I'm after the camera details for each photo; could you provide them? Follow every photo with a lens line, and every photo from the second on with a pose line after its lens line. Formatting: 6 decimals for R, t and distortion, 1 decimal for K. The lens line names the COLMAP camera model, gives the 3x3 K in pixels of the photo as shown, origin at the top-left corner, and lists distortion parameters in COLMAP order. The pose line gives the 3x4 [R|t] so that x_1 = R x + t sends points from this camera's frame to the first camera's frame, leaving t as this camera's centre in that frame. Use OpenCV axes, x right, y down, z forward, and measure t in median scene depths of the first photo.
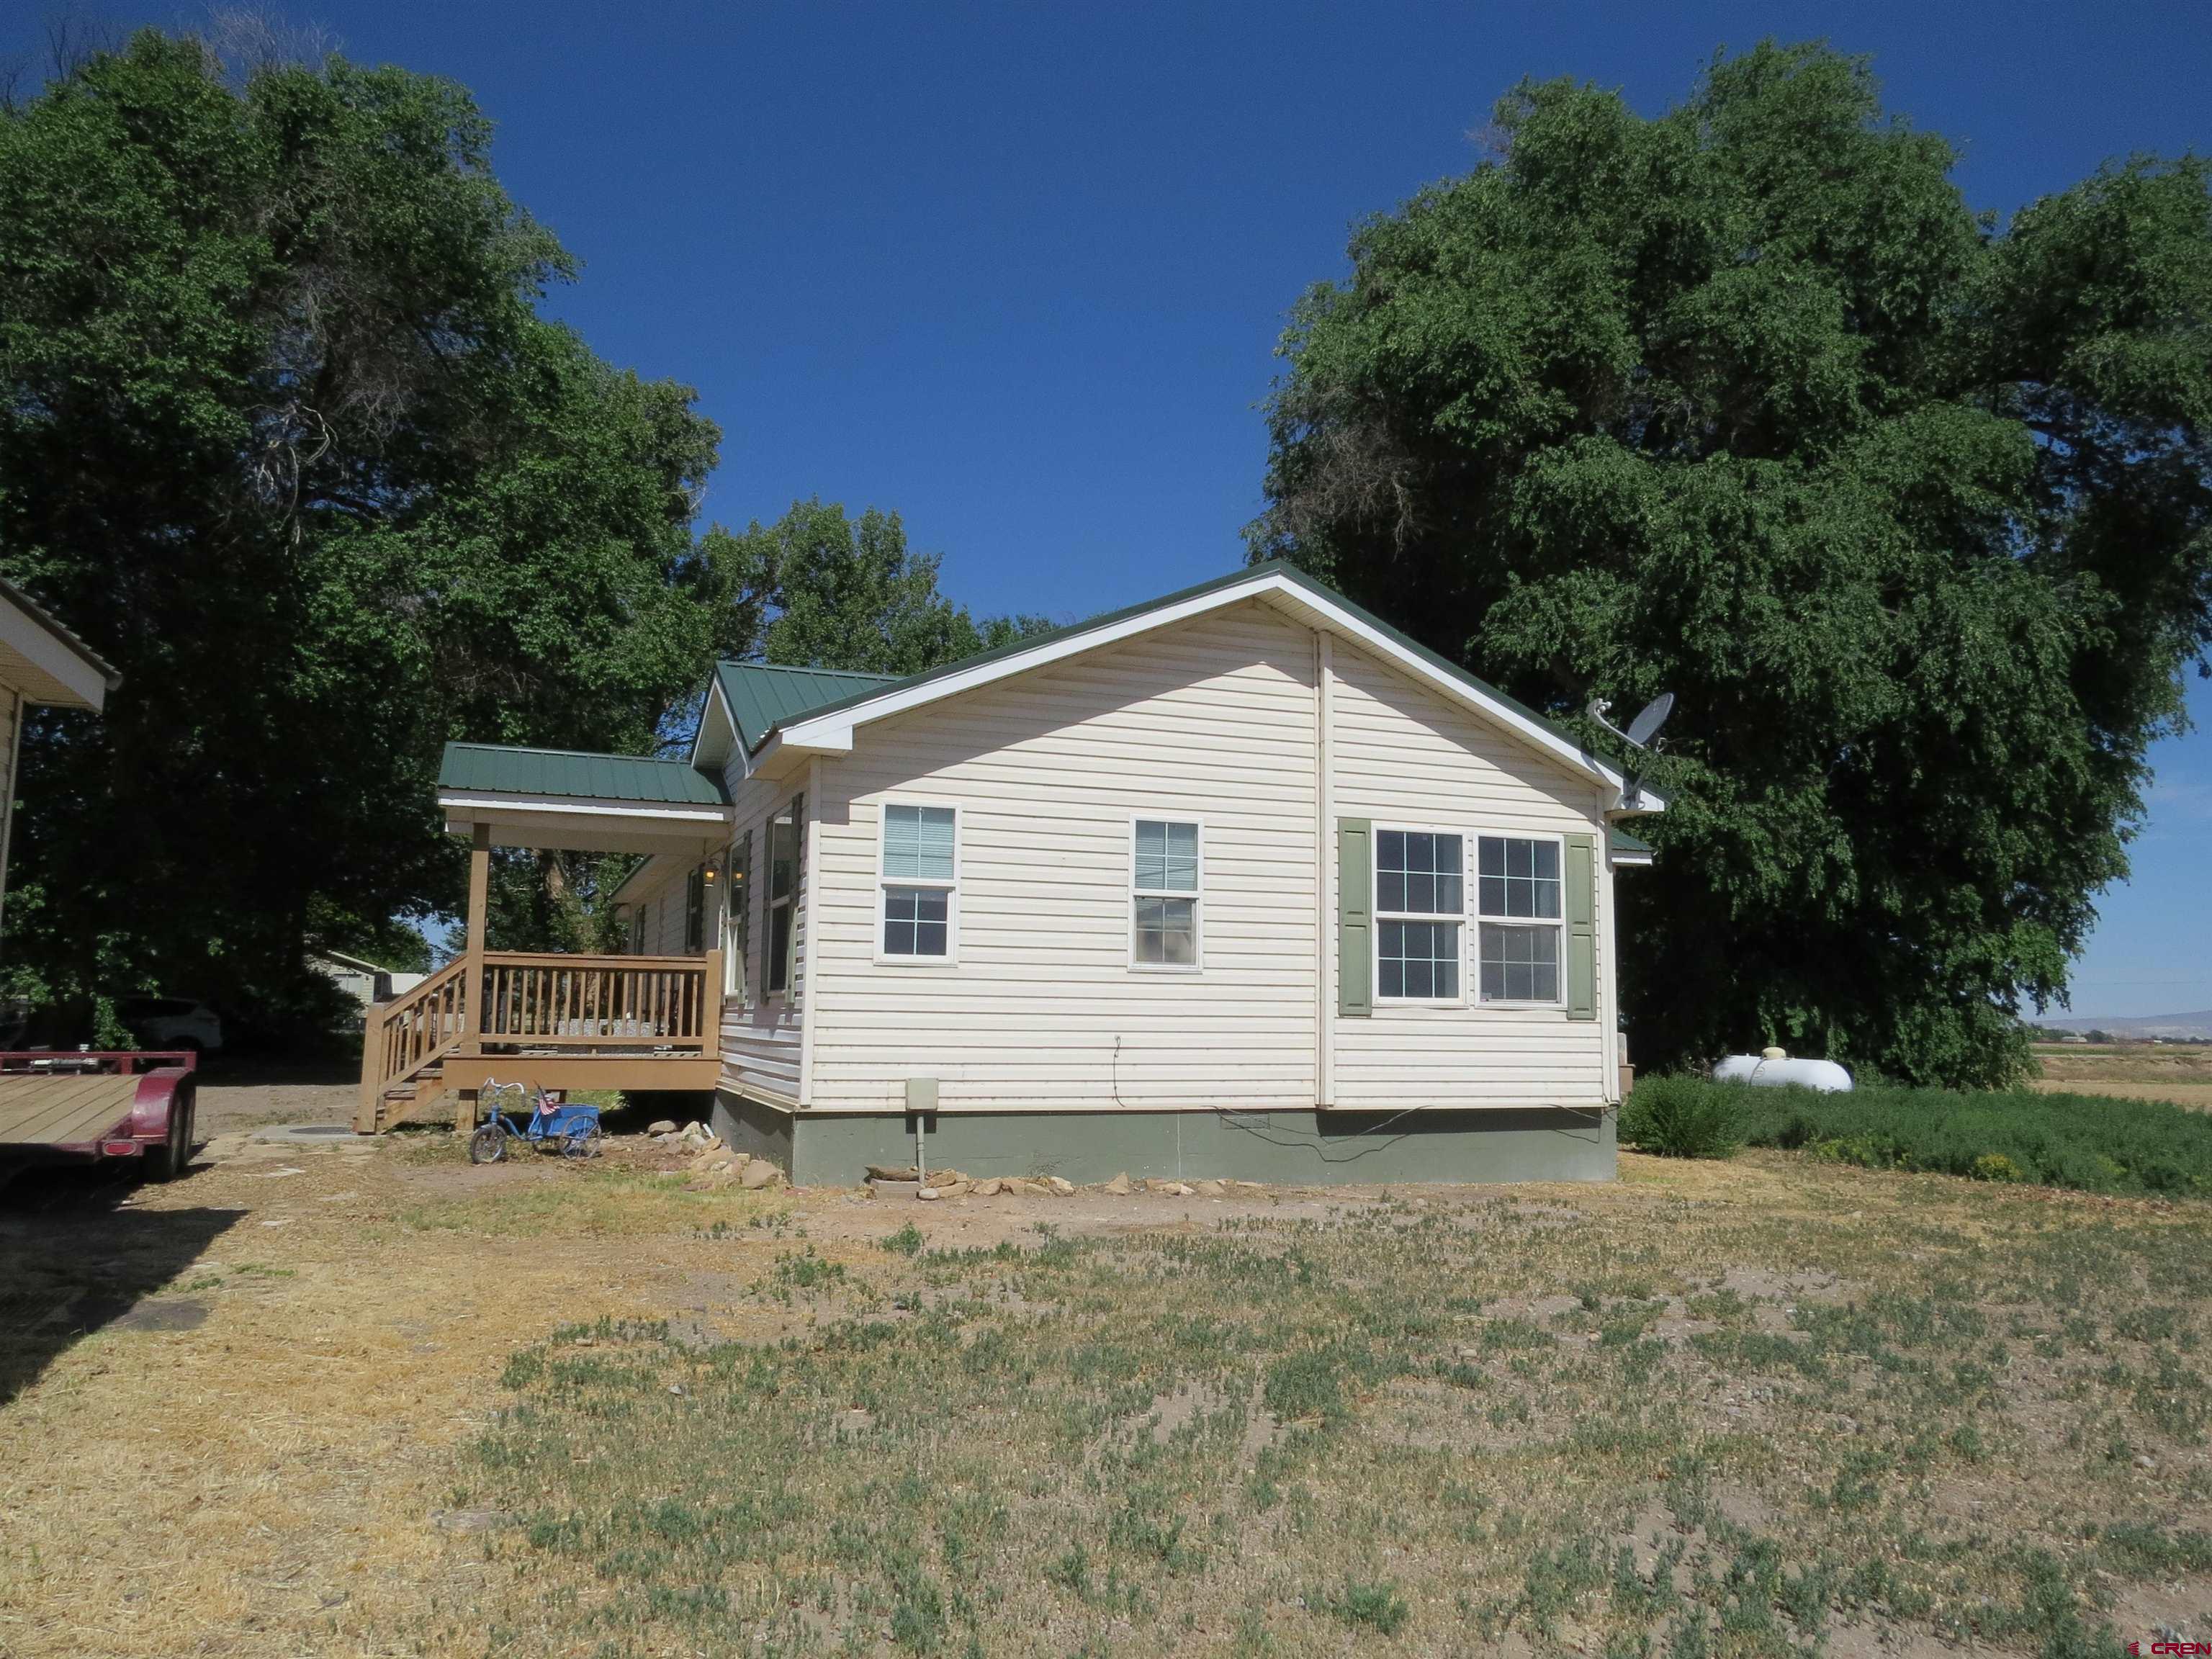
lens RADIAL K [[1564.9, 0, 1107.5], [0, 1564.9, 820.6], [0, 0, 1]] dist [-0.033670, 0.015441]
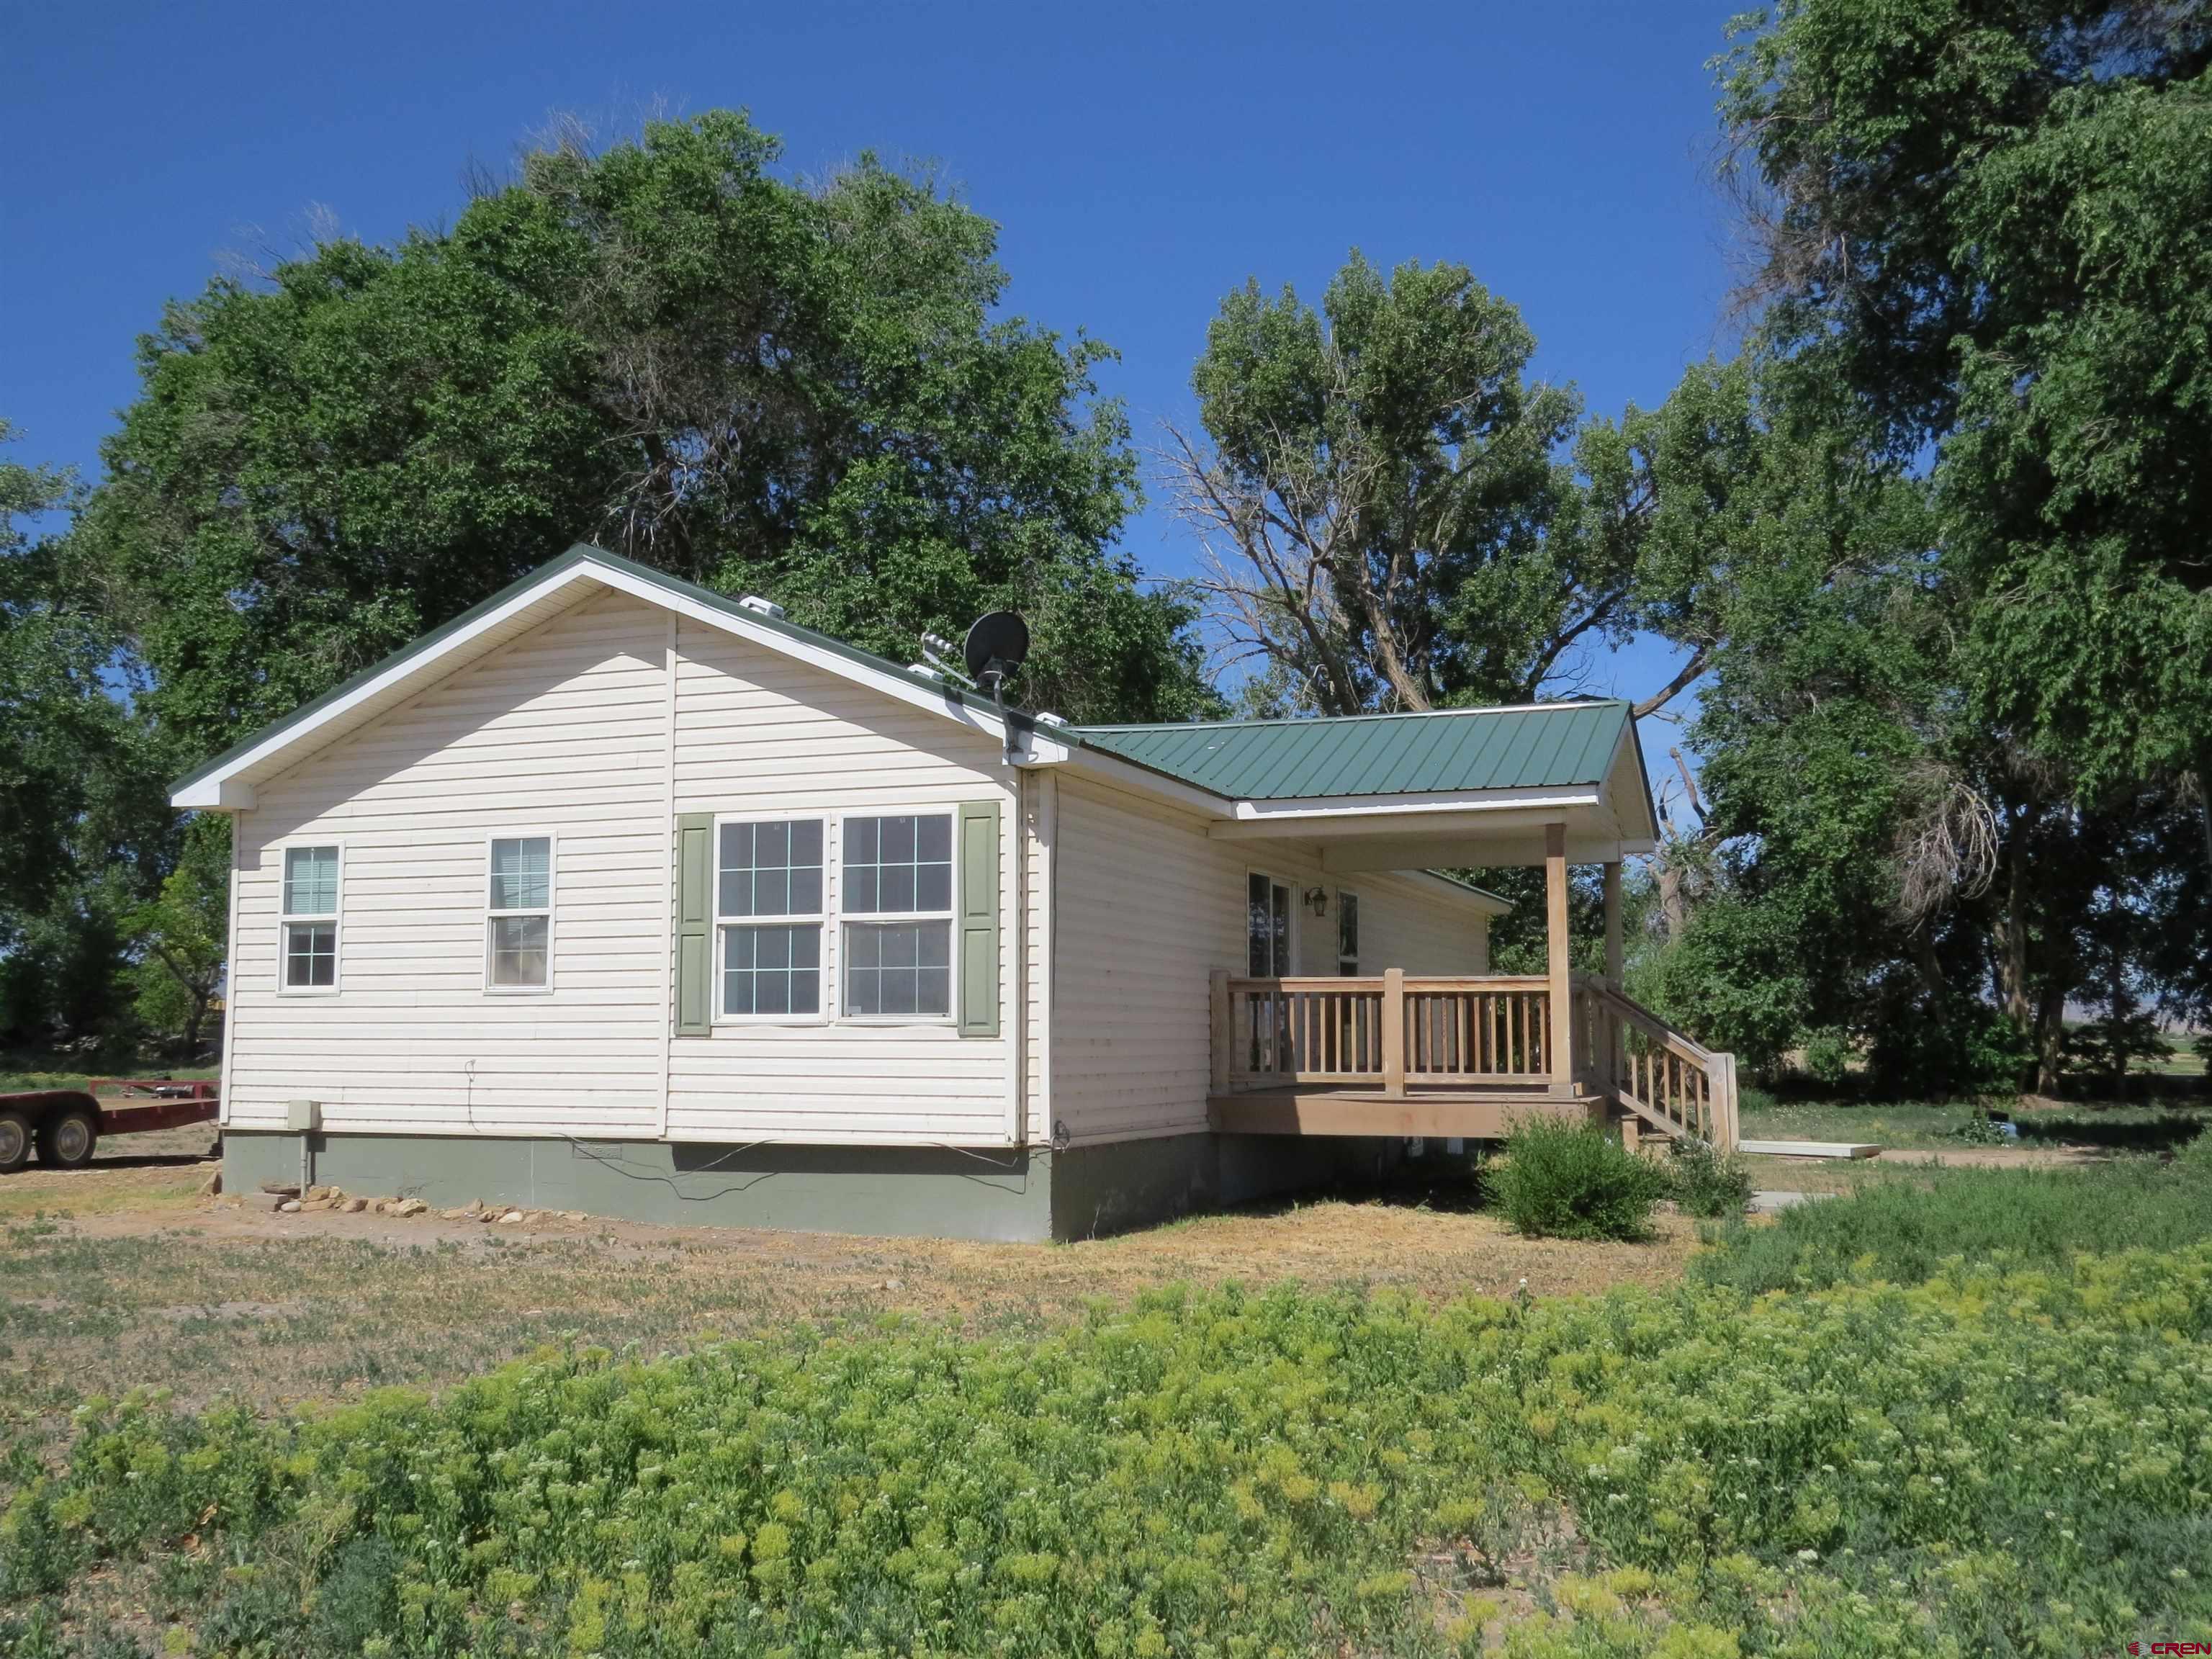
lens RADIAL K [[2072.6, 0, 1107.3], [0, 2072.6, 838.4], [0, 0, 1]] dist [-0.010044, 0.000000]
pose [[0.737475, -0.079989, -0.670621, 1.111874], [0.094154, 0.995442, -0.015192, 0.052078], [0.668779, -0.051938, 0.741645, 0.284686]]
